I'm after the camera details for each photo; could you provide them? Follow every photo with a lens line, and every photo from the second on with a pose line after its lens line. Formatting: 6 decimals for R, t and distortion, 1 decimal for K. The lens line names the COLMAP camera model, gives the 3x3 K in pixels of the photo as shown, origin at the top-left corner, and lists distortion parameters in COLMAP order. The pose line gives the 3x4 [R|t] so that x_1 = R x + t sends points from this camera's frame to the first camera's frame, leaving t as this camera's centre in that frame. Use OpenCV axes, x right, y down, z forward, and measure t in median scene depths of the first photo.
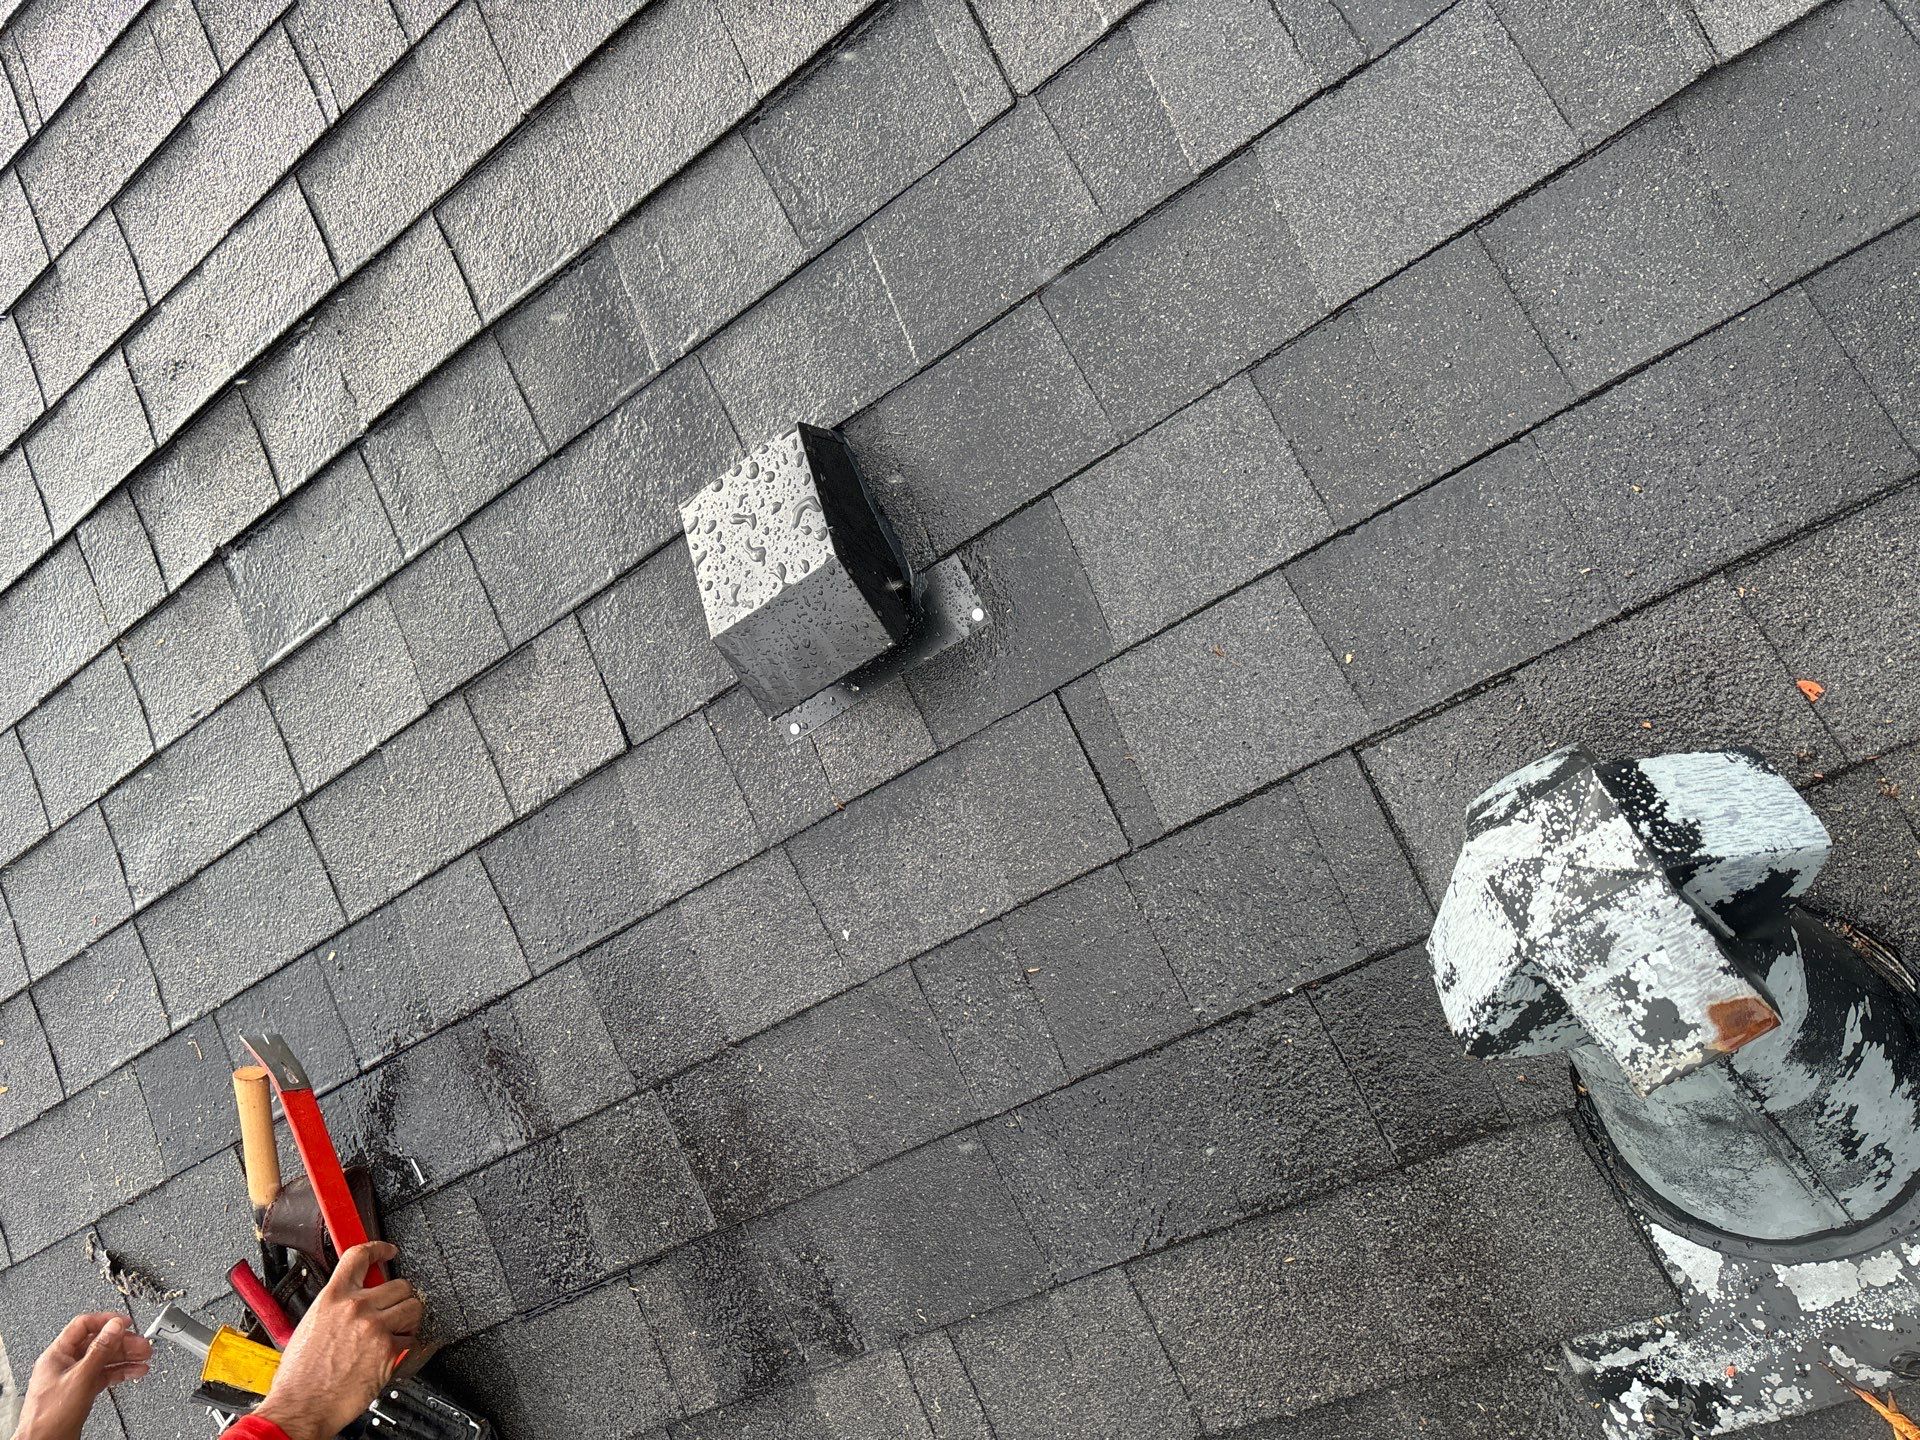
lens RADIAL K [[1487.1, 0, 961.2], [0, 1487.1, 718.6], [0, 0, 1]] dist [0.049052, -0.063373]
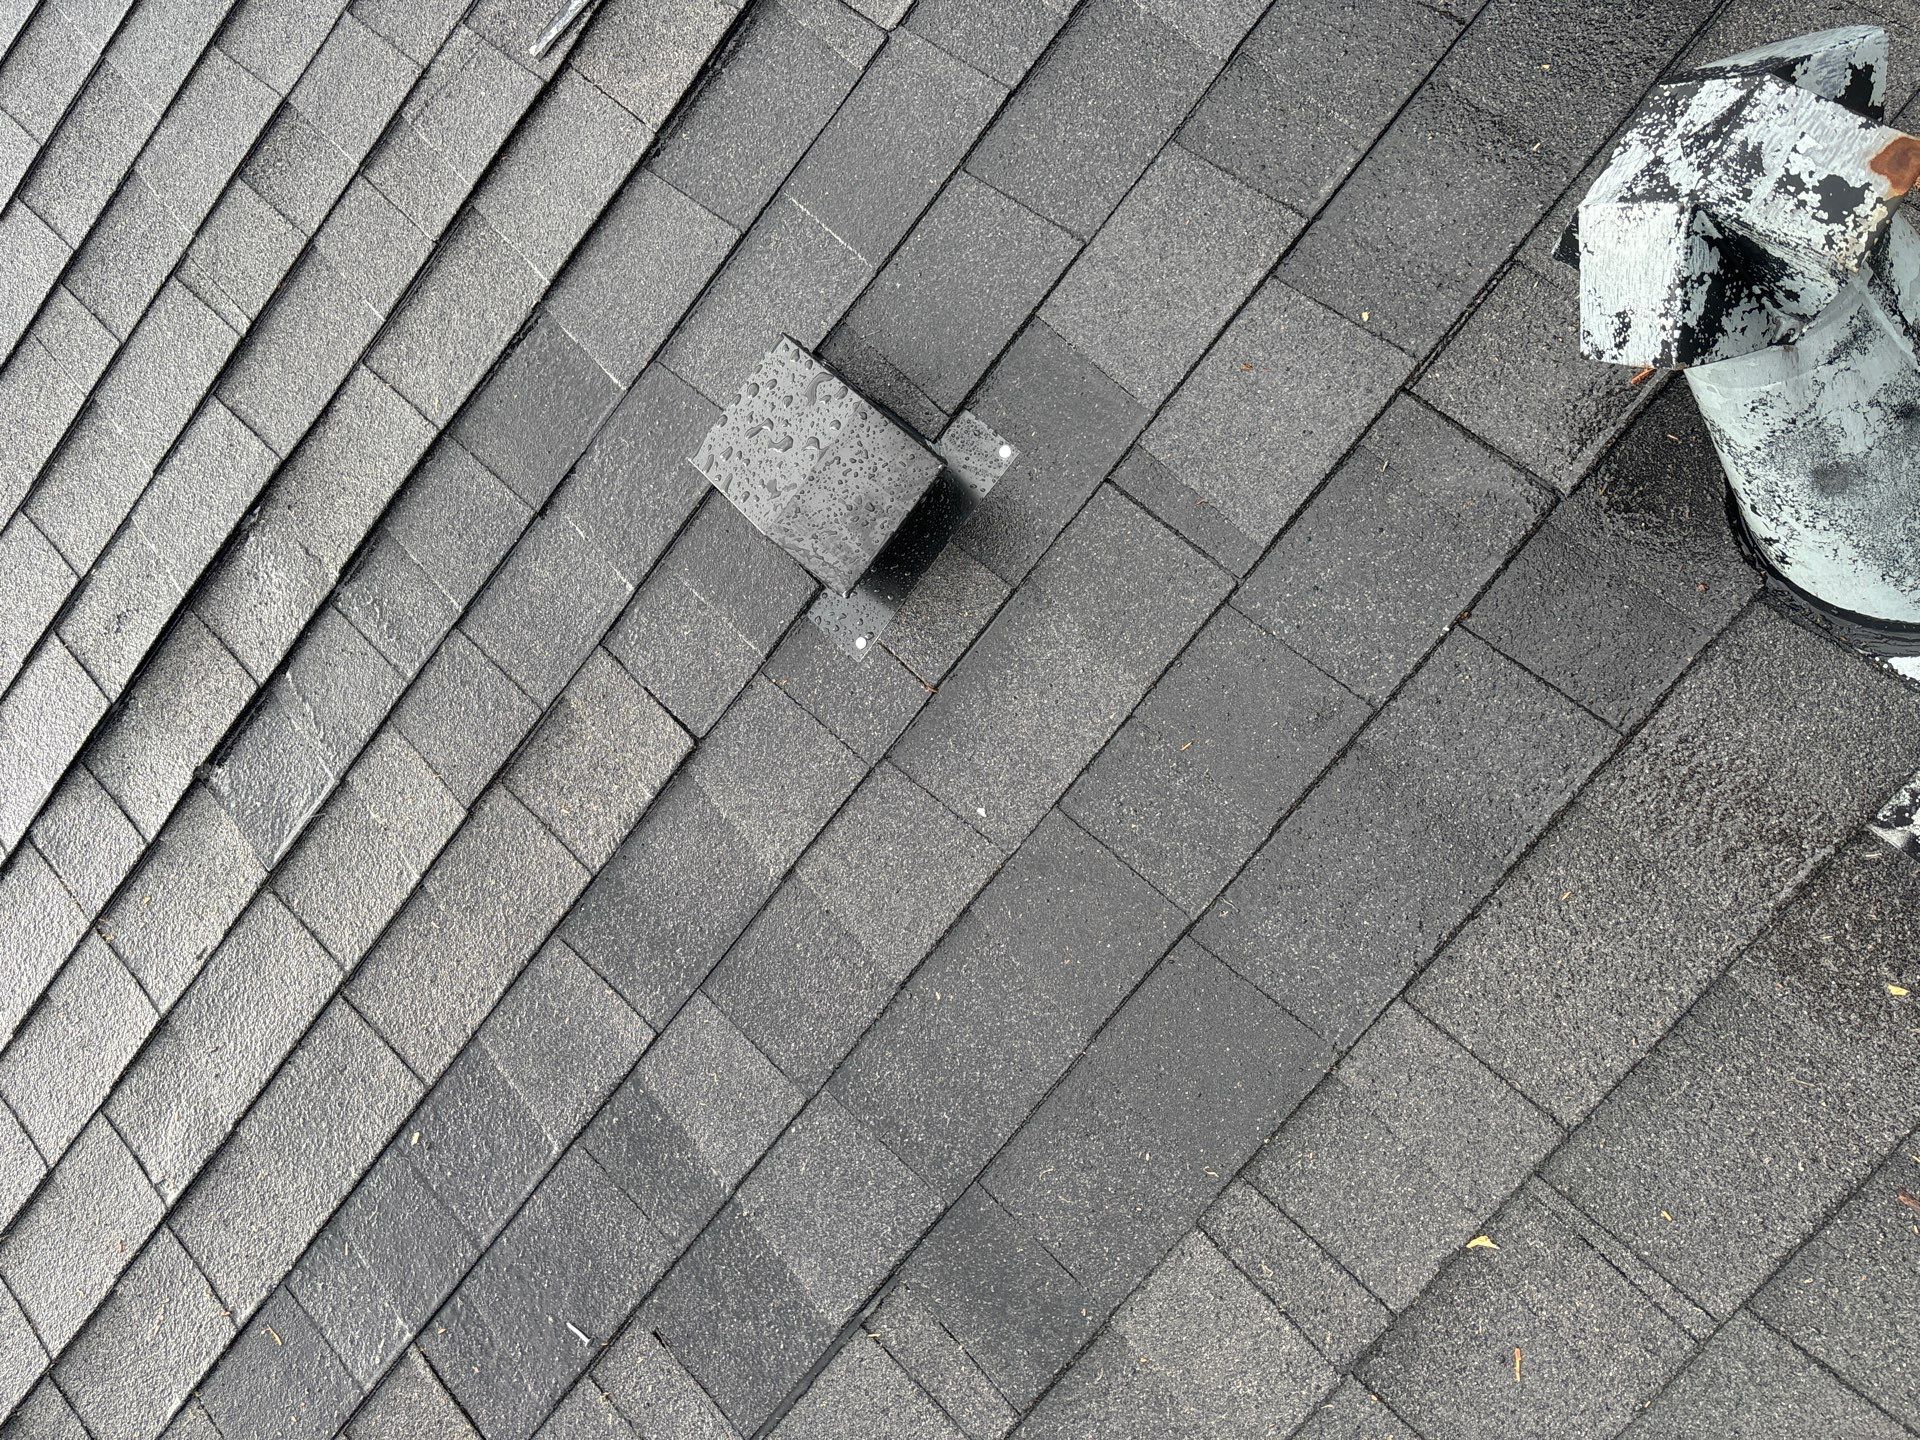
lens RADIAL K [[1487.1, 0, 952.8], [0, 1487.1, 711.3], [0, 0, 1]] dist [0.049052, -0.063373]
pose [[0.943246, -0.298238, 0.146083, -0.219529], [0.329154, 0.897987, -0.292022, 0.366700], [-0.044089, 0.323532, 0.945189, 0.089392]]
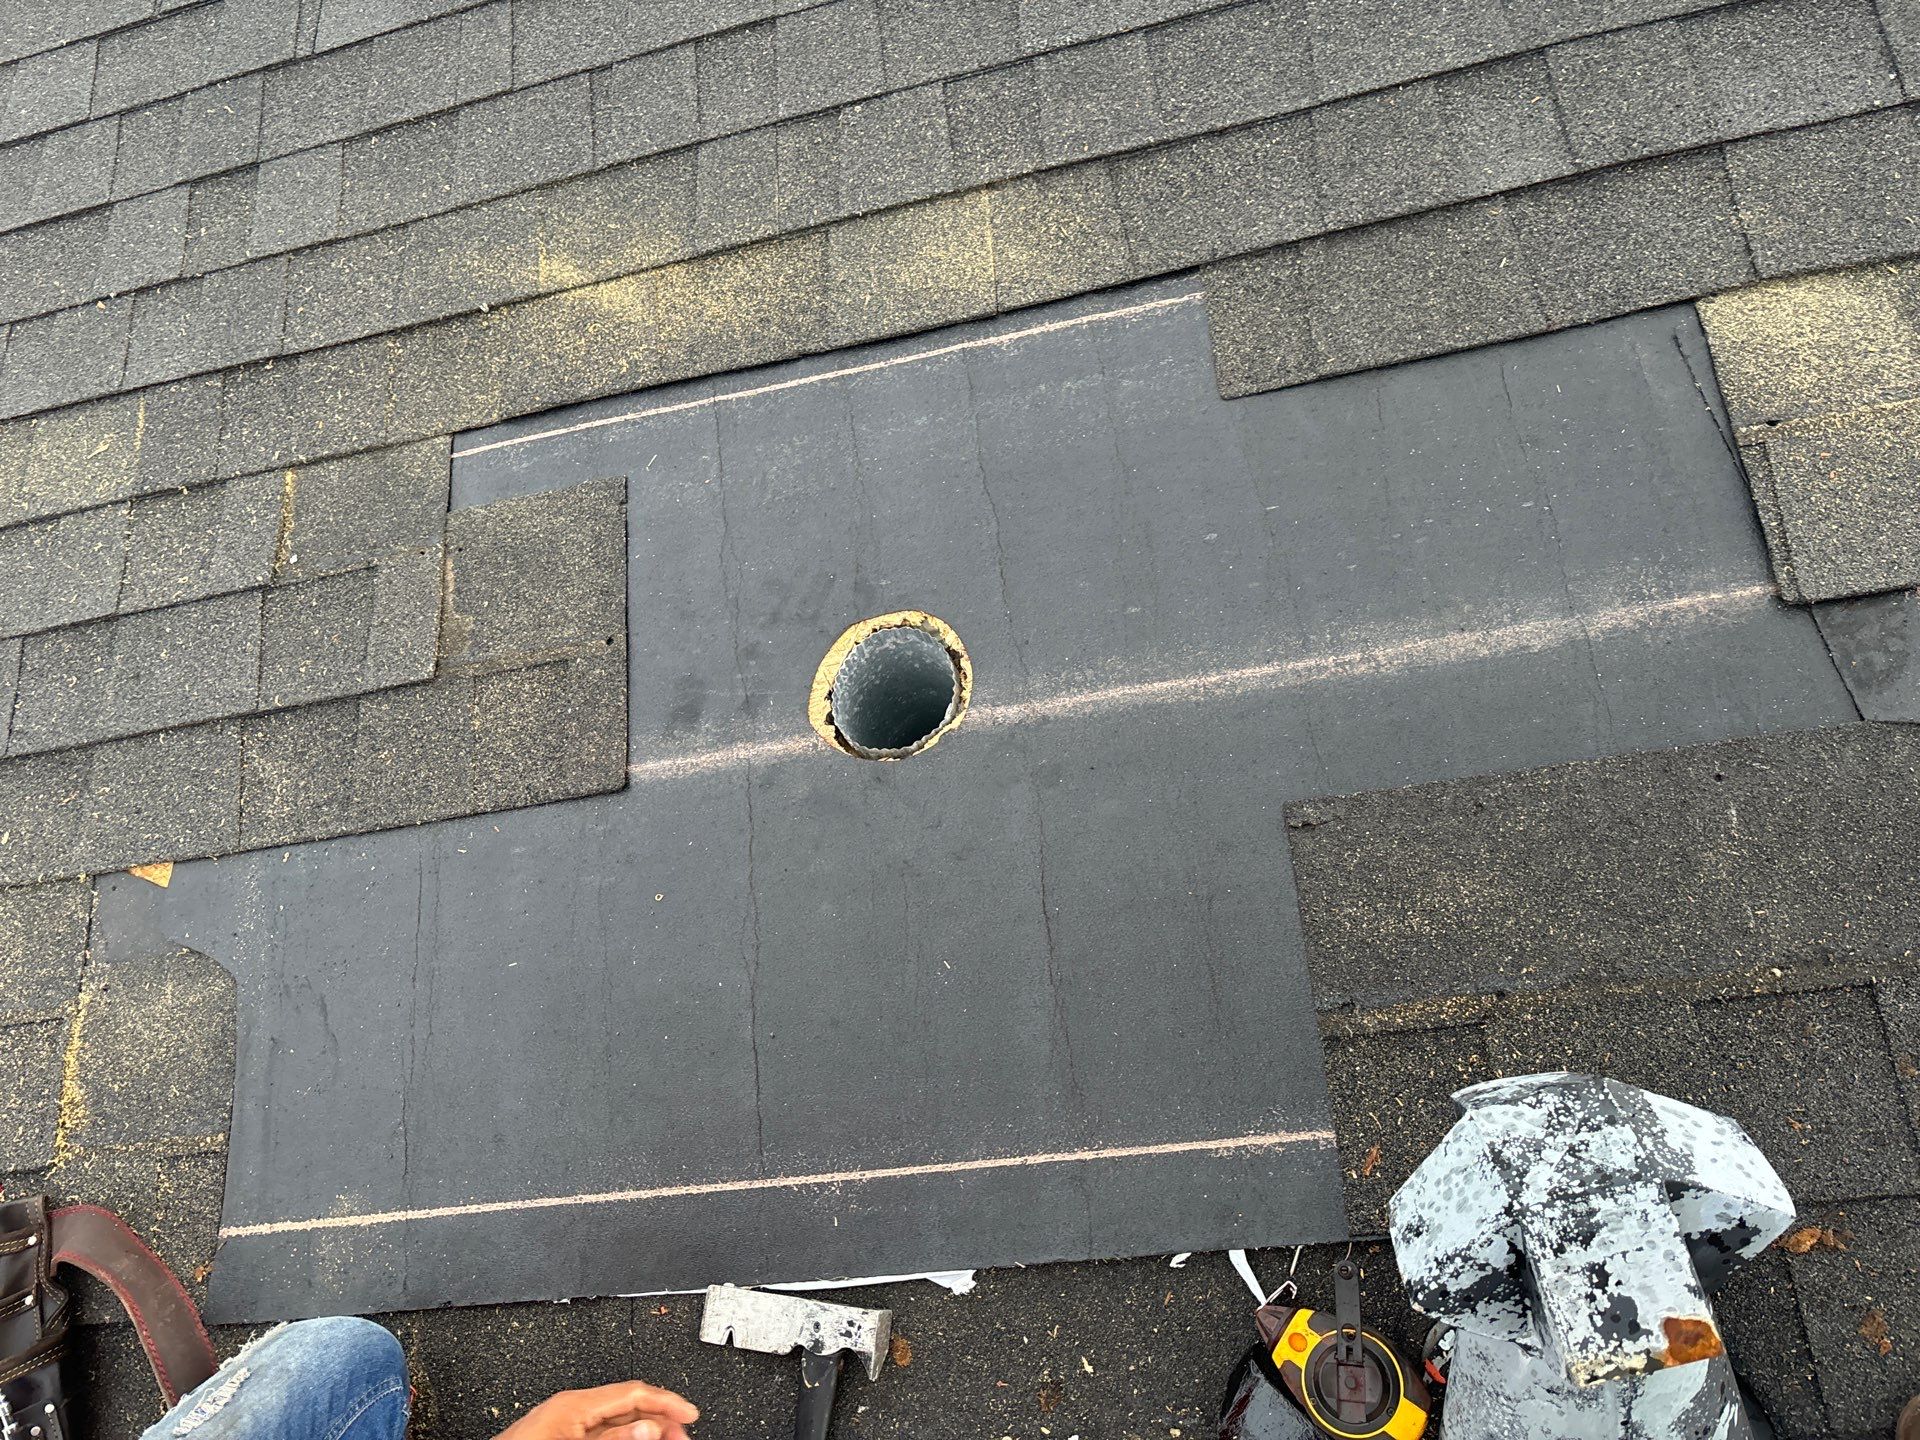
lens RADIAL K [[1487.1, 0, 947.4], [0, 1487.1, 703.3], [0, 0, 1]] dist [0.049052, -0.063373]
pose [[0.909292, 0.408282, 0.080588, -0.137189], [-0.377814, 0.891073, -0.251485, 0.152911], [-0.174486, 0.198226, 0.964500, -0.021191]]
